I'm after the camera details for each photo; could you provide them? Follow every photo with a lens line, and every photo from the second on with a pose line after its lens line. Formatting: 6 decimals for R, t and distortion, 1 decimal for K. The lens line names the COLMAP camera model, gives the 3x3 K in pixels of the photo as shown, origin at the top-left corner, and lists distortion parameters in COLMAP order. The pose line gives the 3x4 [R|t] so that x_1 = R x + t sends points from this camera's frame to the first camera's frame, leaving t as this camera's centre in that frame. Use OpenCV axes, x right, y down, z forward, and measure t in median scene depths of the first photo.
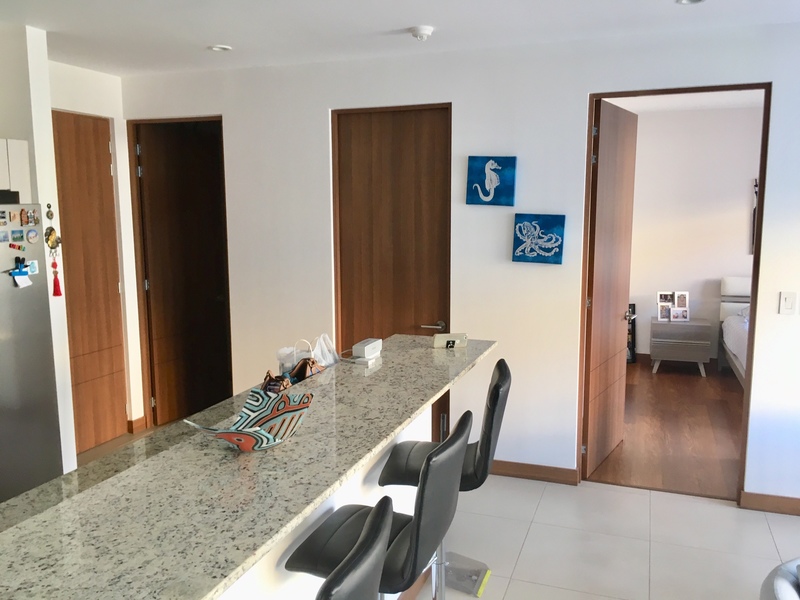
lens RADIAL K [[666.6, 0, 400.0], [0, 666.6, 300.0], [0, 0, 1]] dist [0.002837, -0.001644]
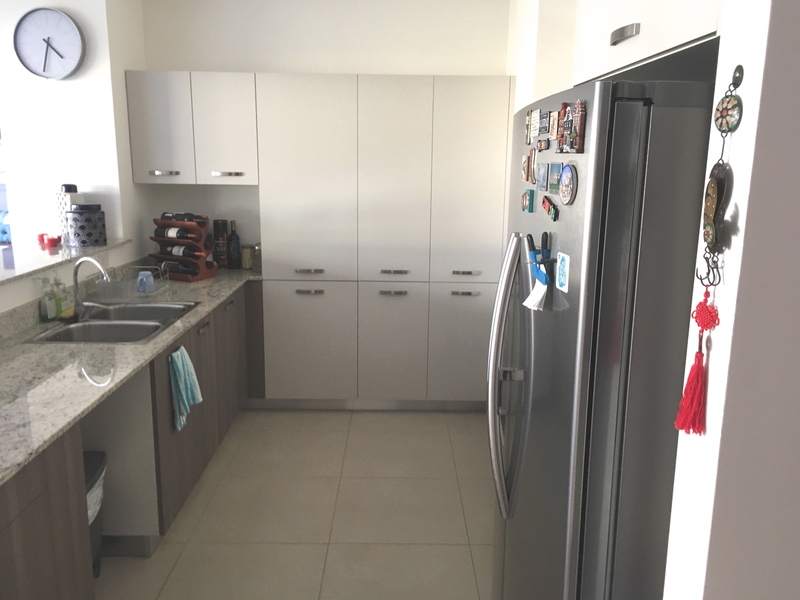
lens RADIAL K [[689.5, 0, 400.0], [0, 689.5, 300.0], [0, 0, 1]] dist [0.000870, -0.009069]
pose [[-0.935203, 0.064061, -0.348270, -0.316791], [-0.057948, 0.942557, 0.328981, -0.139581], [0.349340, 0.327846, -0.877769, 1.203467]]
